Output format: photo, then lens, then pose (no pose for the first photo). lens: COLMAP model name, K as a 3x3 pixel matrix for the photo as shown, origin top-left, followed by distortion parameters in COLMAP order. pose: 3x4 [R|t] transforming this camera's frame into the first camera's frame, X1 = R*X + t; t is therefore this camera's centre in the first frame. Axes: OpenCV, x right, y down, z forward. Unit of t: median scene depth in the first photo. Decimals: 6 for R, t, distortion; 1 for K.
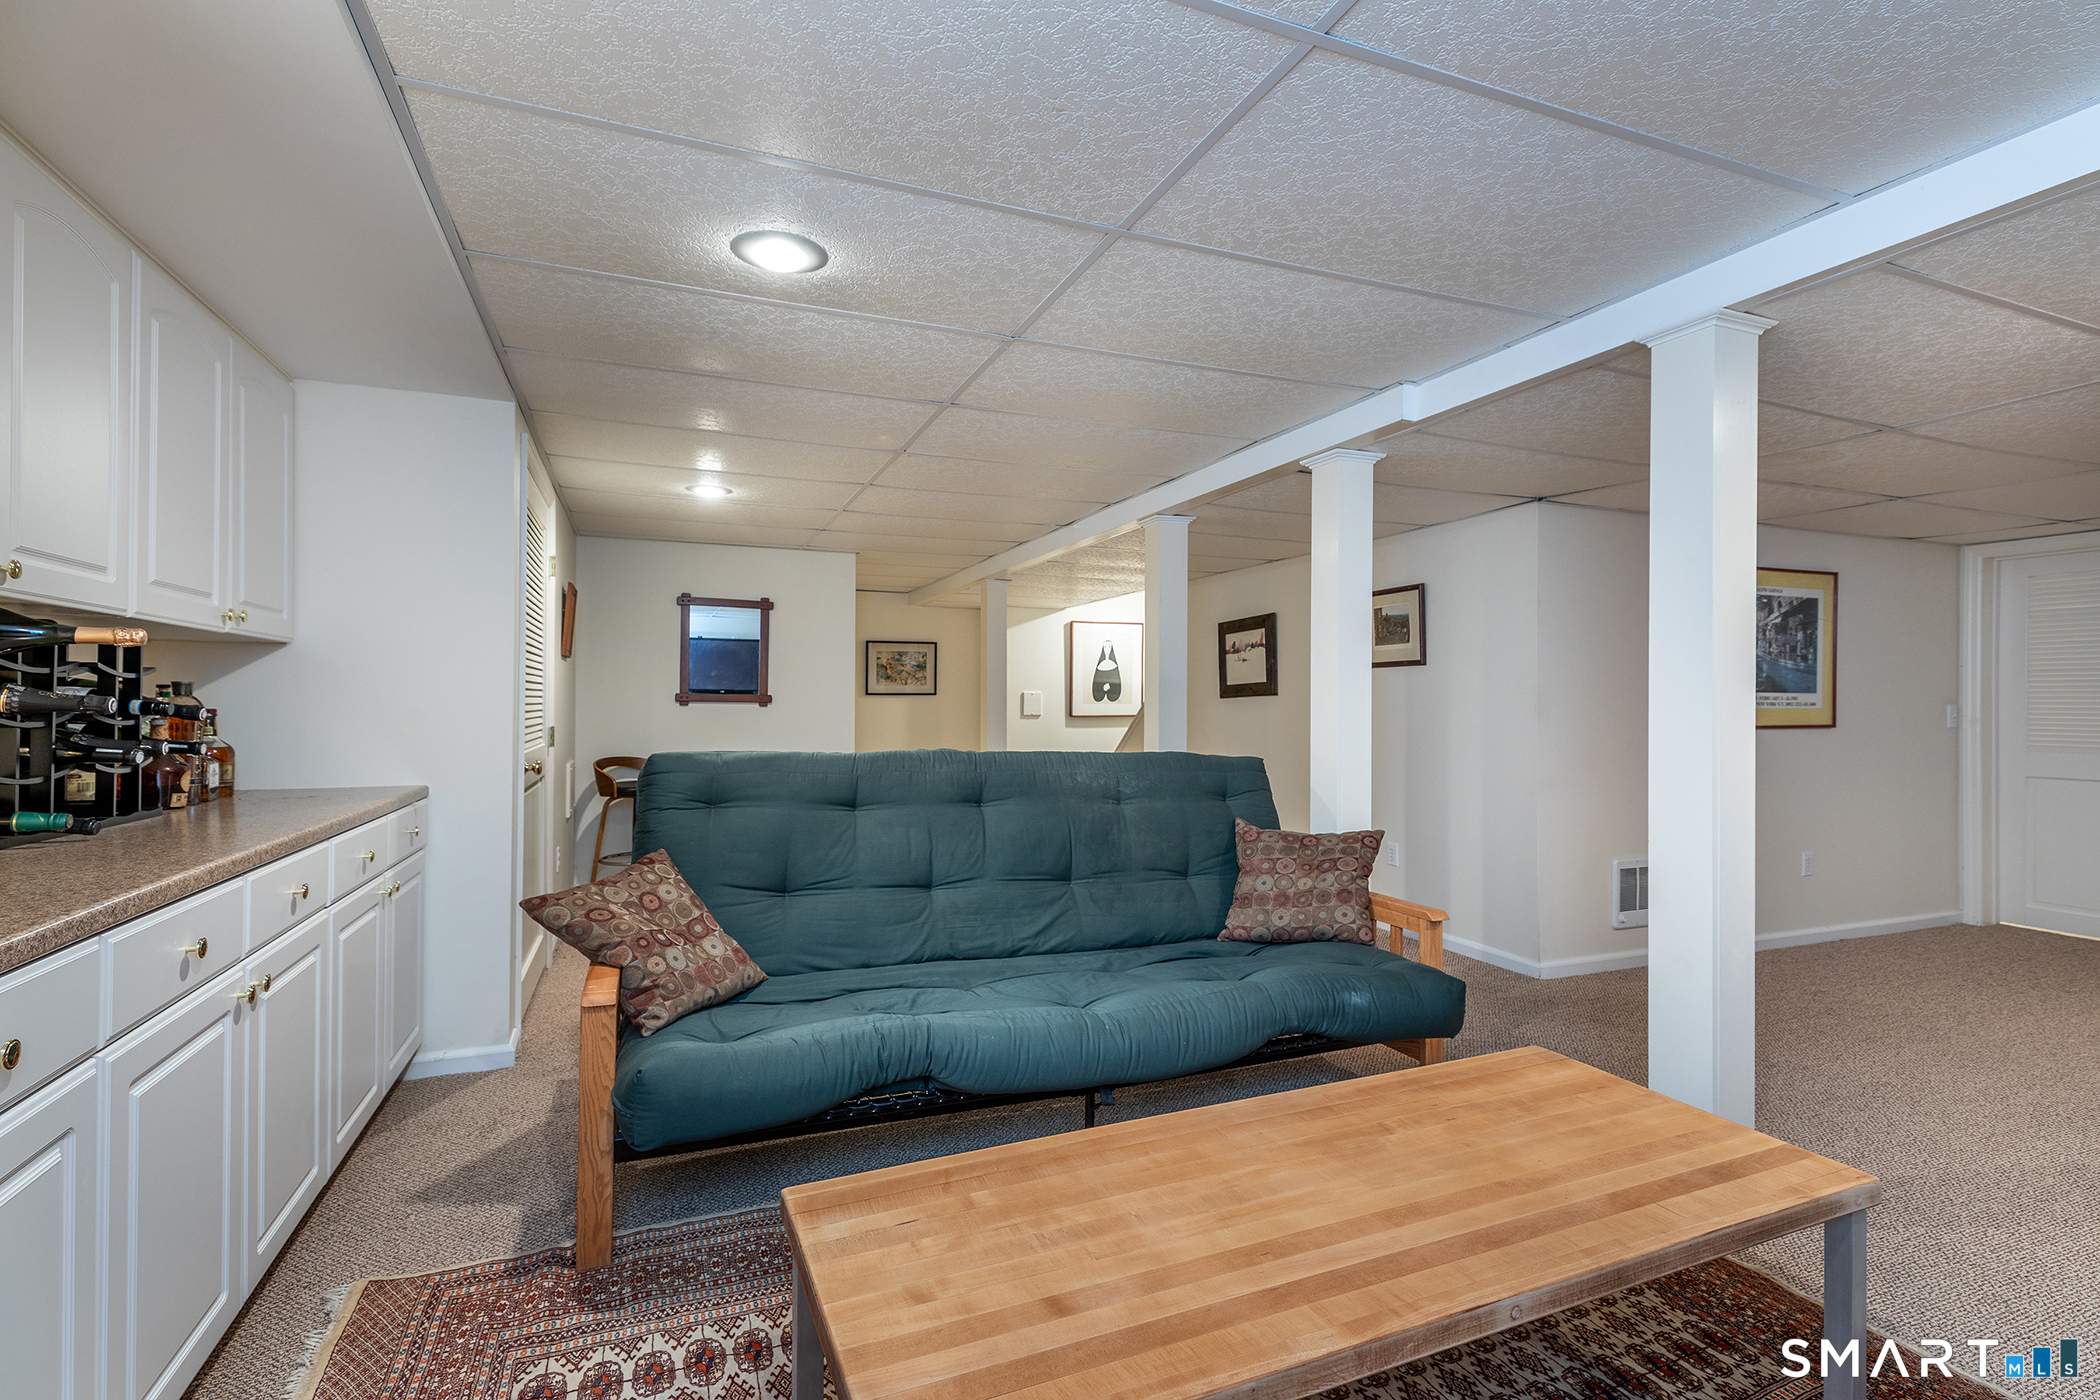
lens RADIAL K [[961.1, 0, 1054.3], [0, 961.1, 699.7], [0, 0, 1]] dist [0.016208, -0.007381]
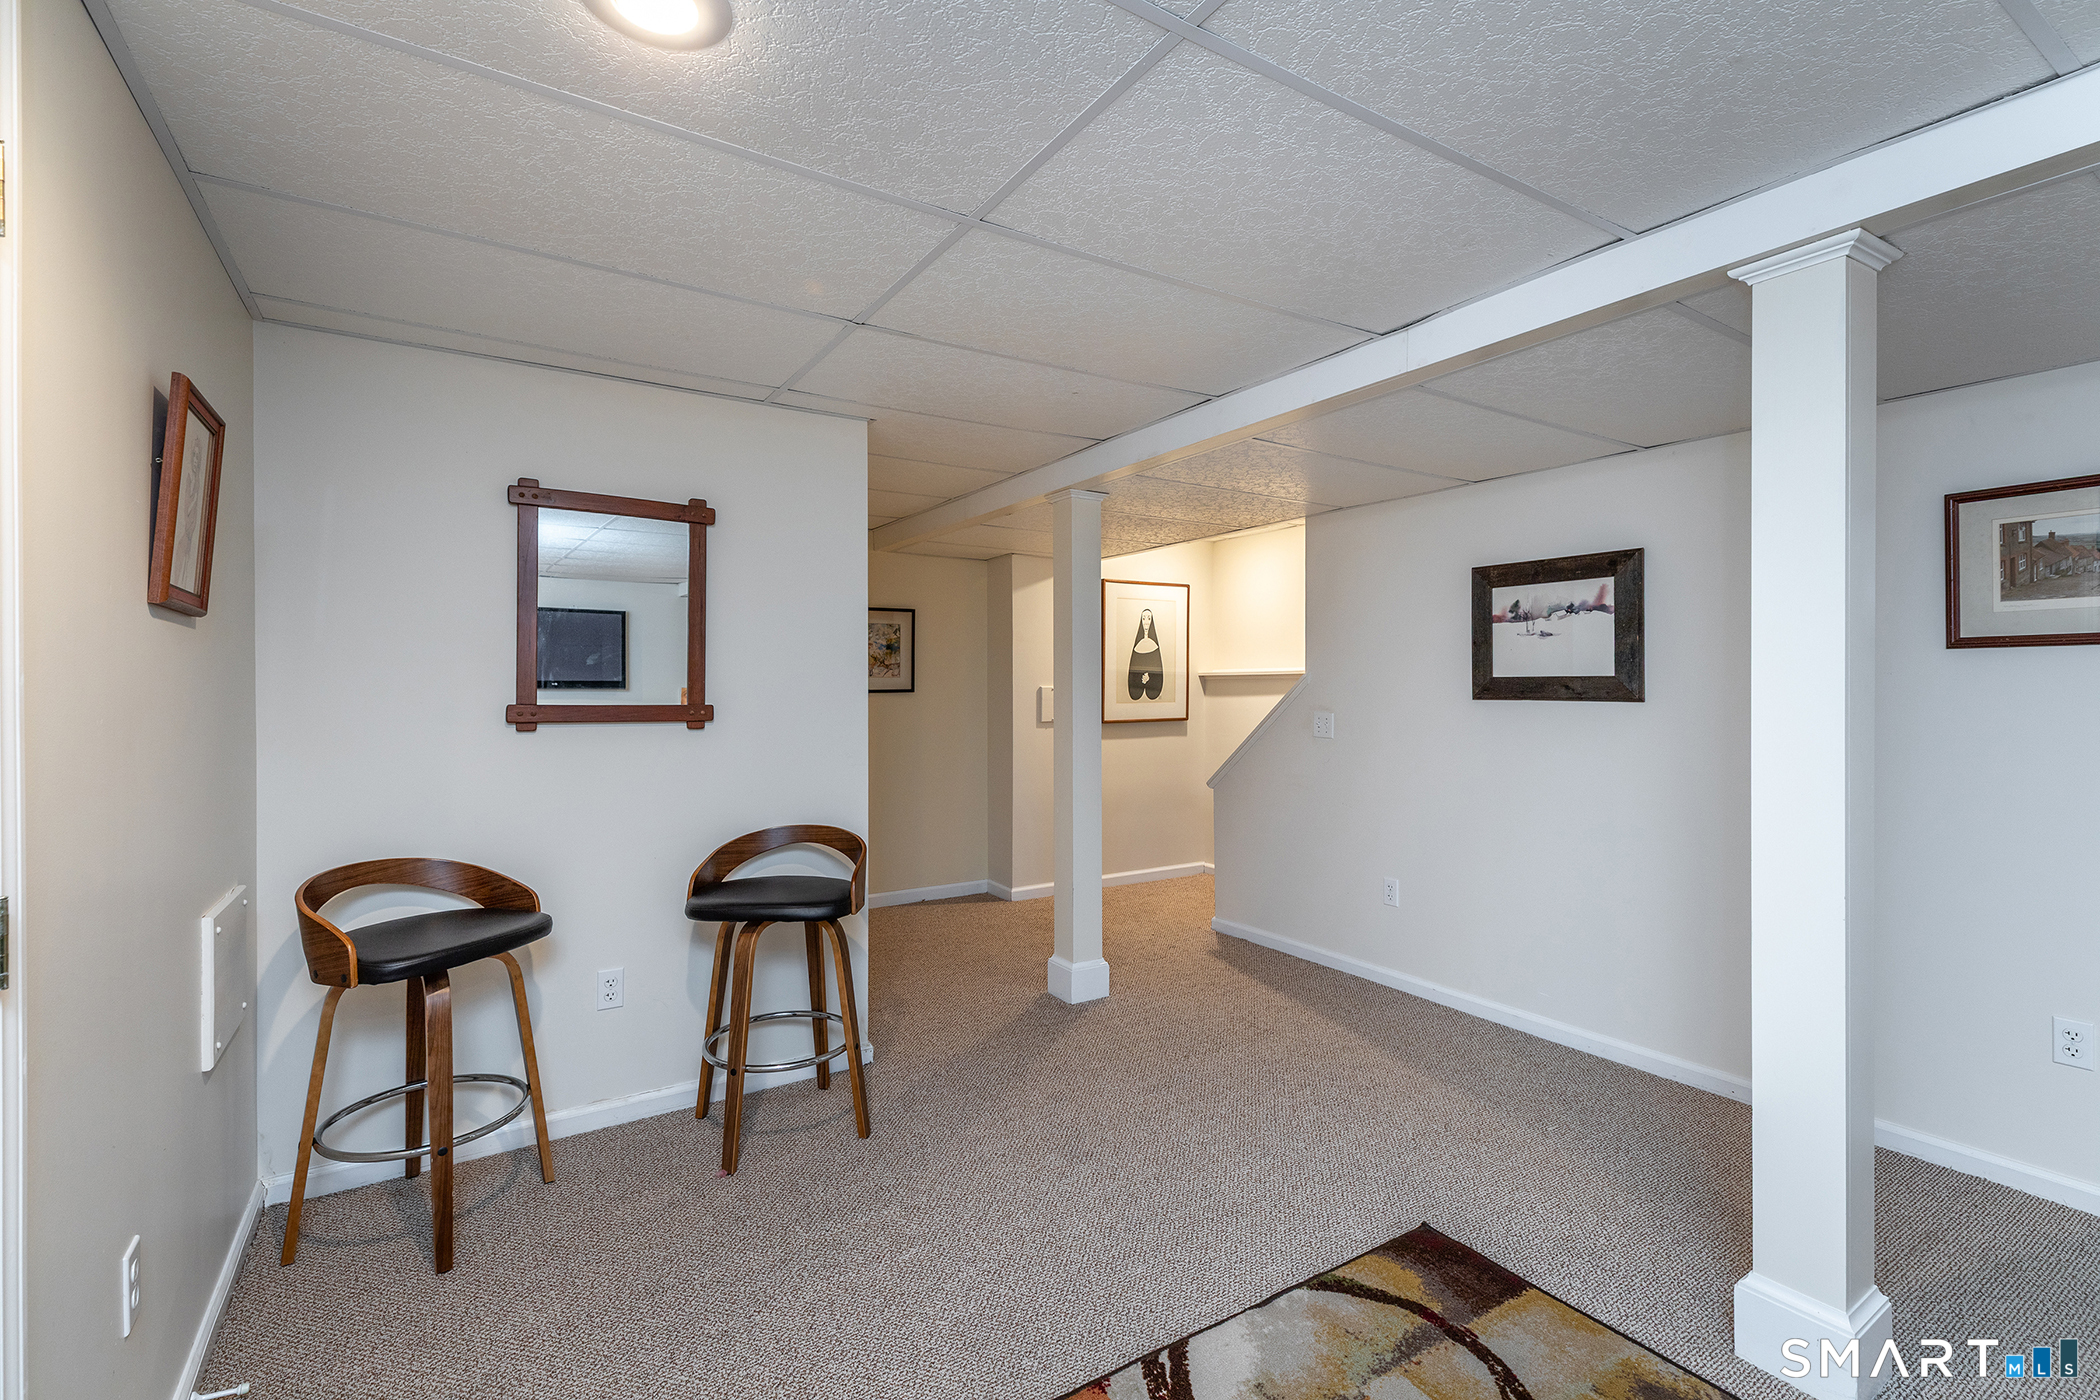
lens RADIAL K [[961.1, 0, 1038.5], [0, 961.1, 638.2], [0, 0, 1]] dist [0.016208, -0.007381]
pose [[0.987492, 0.003372, 0.157632, -0.179567], [0.004623, 0.998722, -0.050330, -0.009432], [-0.157601, 0.050429, 0.986214, 0.427852]]
